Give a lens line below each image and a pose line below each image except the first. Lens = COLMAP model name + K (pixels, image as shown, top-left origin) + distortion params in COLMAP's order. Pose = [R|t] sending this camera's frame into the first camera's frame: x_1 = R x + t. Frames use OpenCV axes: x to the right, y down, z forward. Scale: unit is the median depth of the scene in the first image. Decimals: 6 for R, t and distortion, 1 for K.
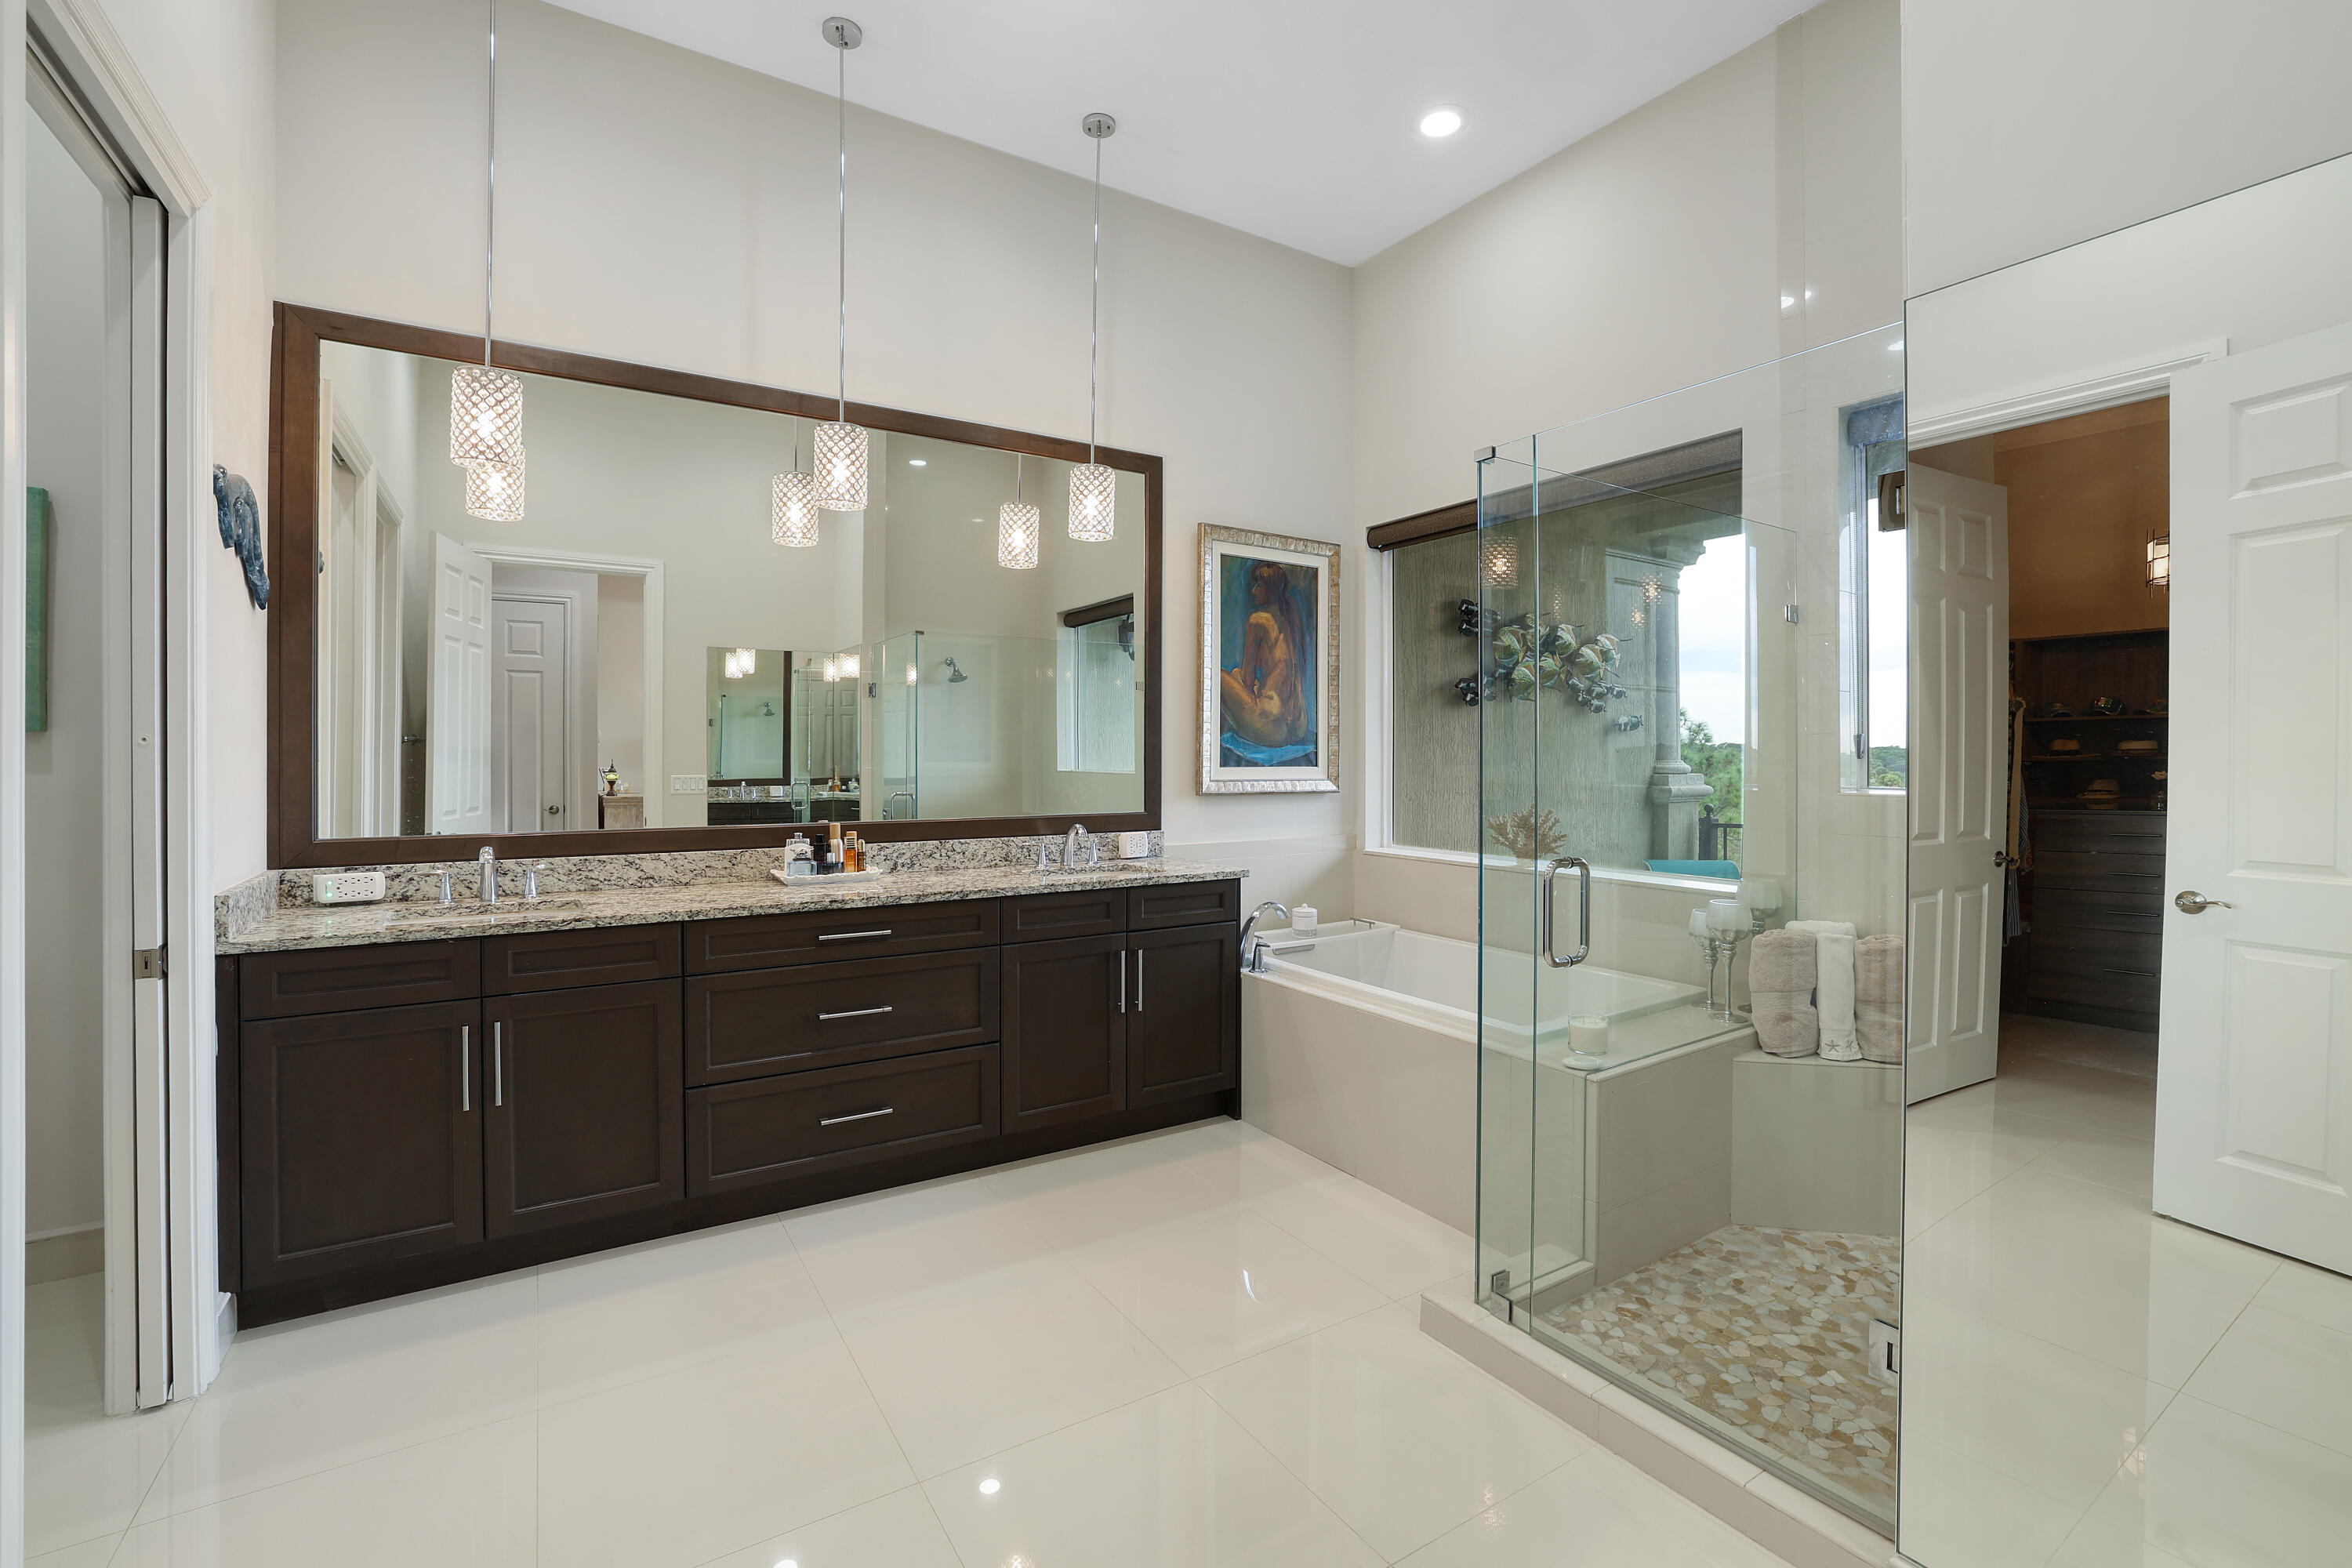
lens RADIAL K [[1017.8, 0, 1170.7], [0, 1017.8, 781.9], [0, 0, 1]] dist [-0.051197, 0.022229]
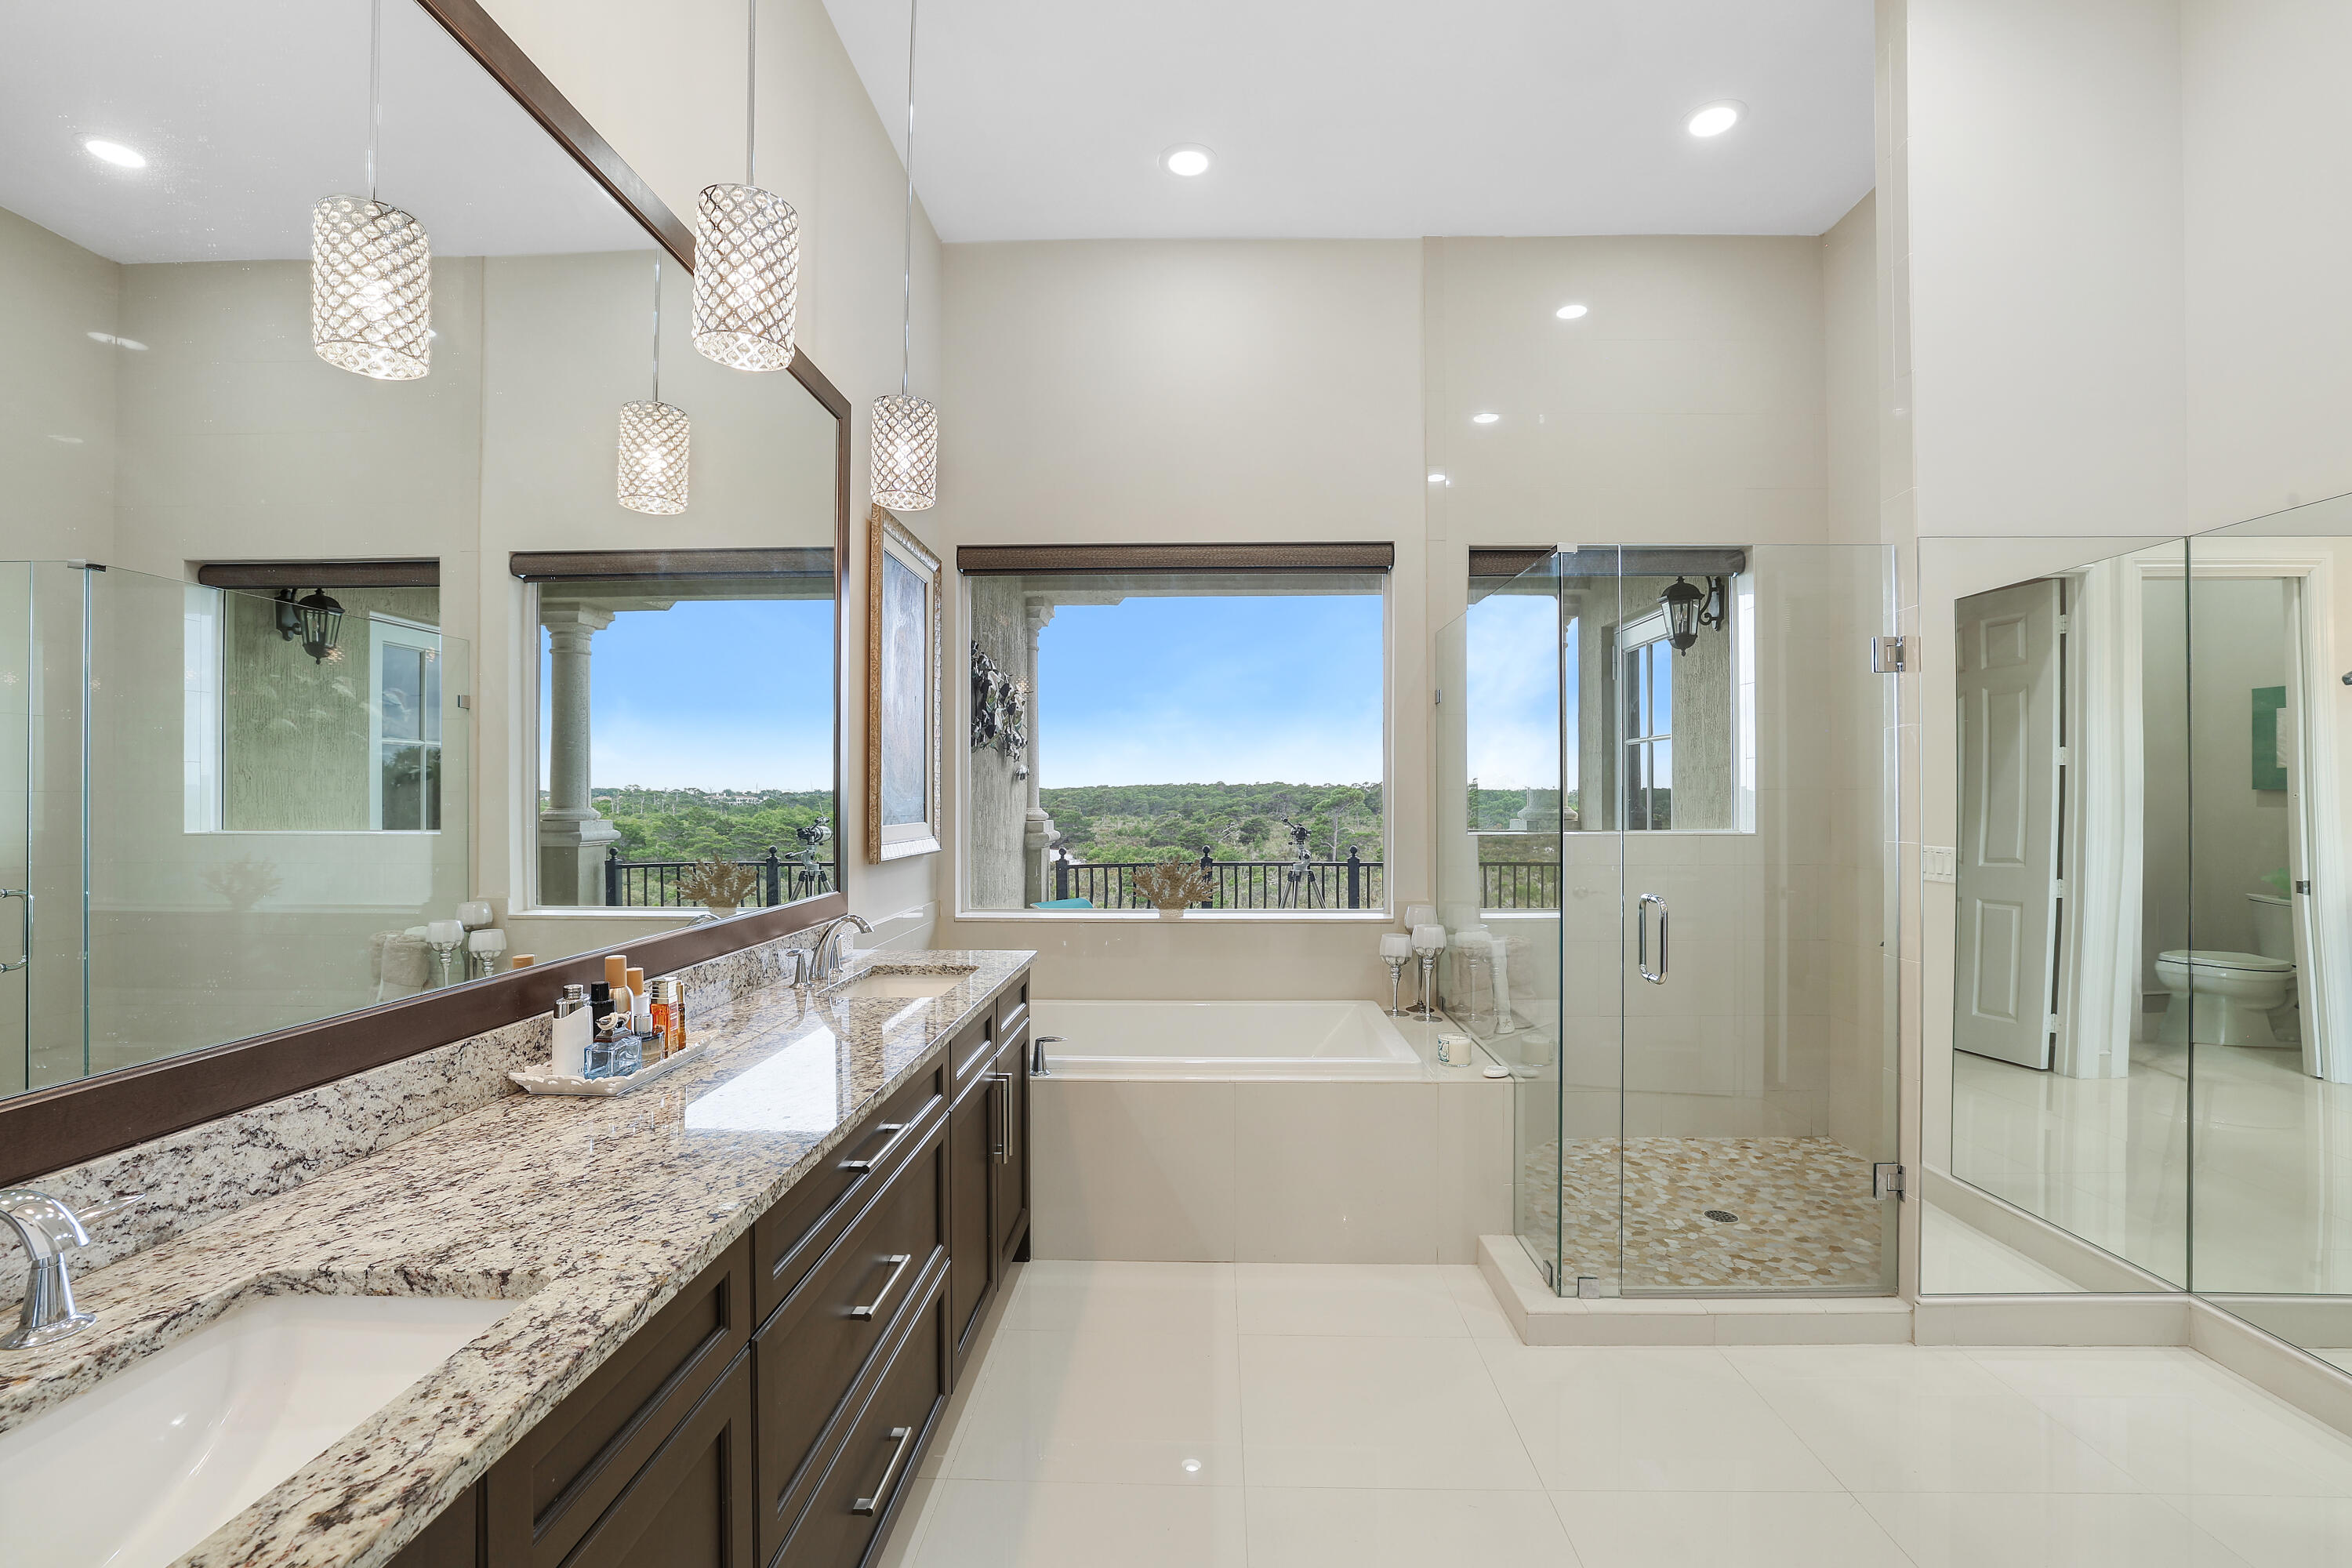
lens RADIAL K [[1017.8, 0, 1170.7], [0, 1017.8, 781.9], [0, 0, 1]] dist [-0.051197, 0.022229]
pose [[0.556221, 0.015096, 0.830897, -0.618642], [0.016557, 0.999435, -0.029243, -0.029245], [-0.830870, 0.030023, 0.555657, 0.493009]]
